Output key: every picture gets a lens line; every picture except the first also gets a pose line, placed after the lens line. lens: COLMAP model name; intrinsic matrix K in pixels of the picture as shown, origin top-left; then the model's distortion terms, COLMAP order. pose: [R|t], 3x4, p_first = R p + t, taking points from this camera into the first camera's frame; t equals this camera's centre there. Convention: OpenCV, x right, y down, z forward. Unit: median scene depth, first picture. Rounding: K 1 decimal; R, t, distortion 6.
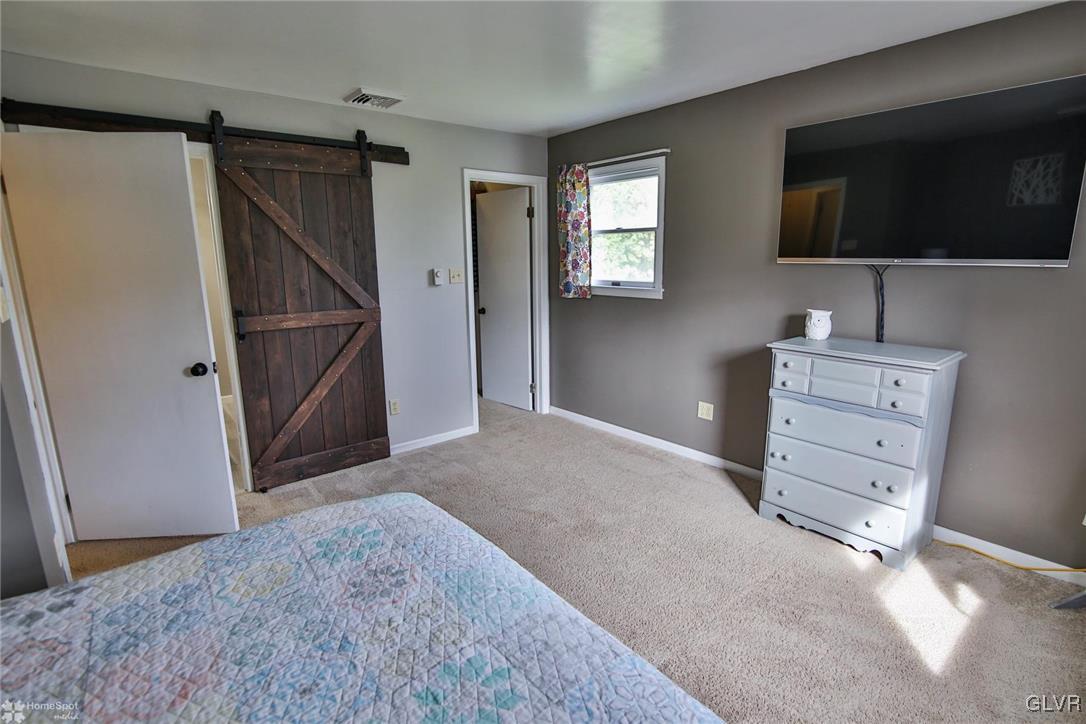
lens RADIAL K [[532.2, 0, 543.6], [0, 532.2, 365.2], [0, 0, 1]] dist [-0.016635, 0.000342]
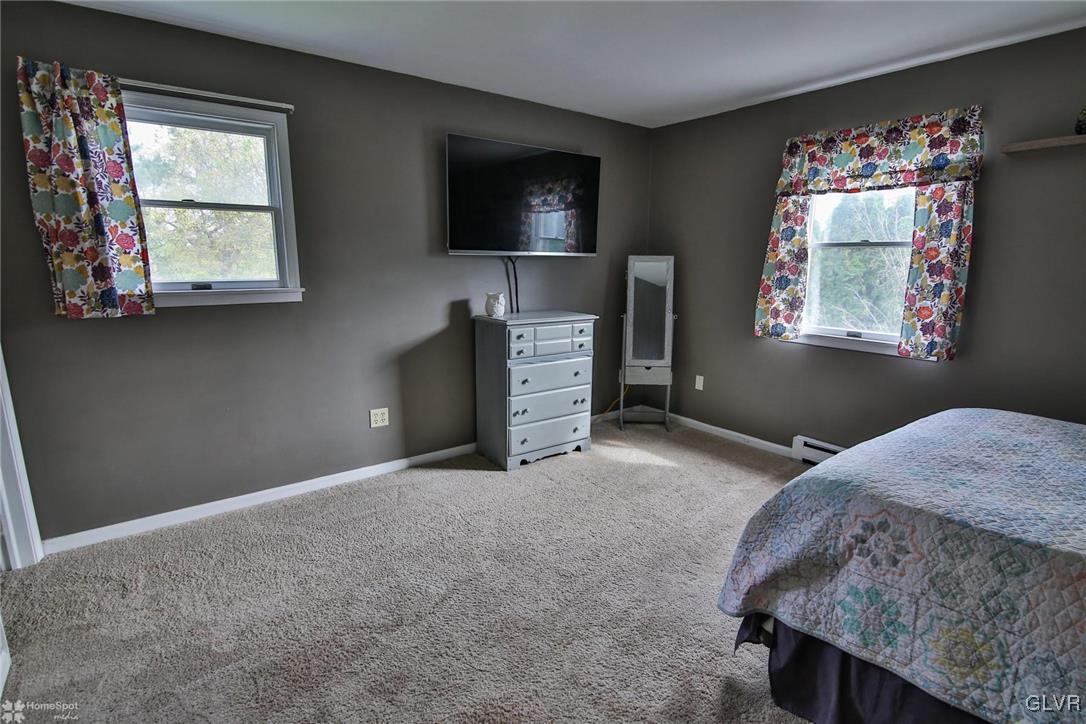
lens RADIAL K [[532.2, 0, 543.6], [0, 532.2, 365.2], [0, 0, 1]] dist [-0.016635, 0.000342]
pose [[0.054456, -0.181708, 0.981844, -0.592140], [0.197798, 0.965780, 0.167764, -0.103698], [-0.978729, 0.185071, 0.088534, 0.666936]]
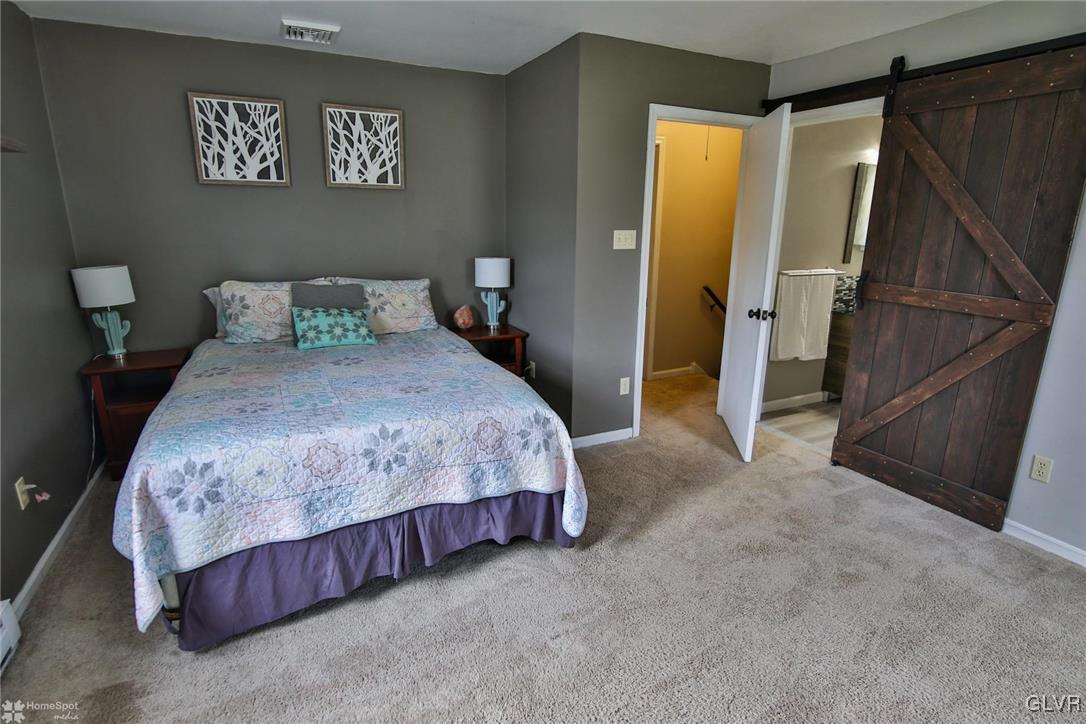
lens RADIAL K [[557.8, 0, 543.0], [0, 557.8, 362.0], [0, 0, 1]] dist [-0.003557, -0.000314]
pose [[-0.242433, 0.252257, -0.936799, 0.489655], [-0.203387, 0.930933, 0.303312, -0.130392], [0.948609, 0.264065, -0.174384, 0.608948]]
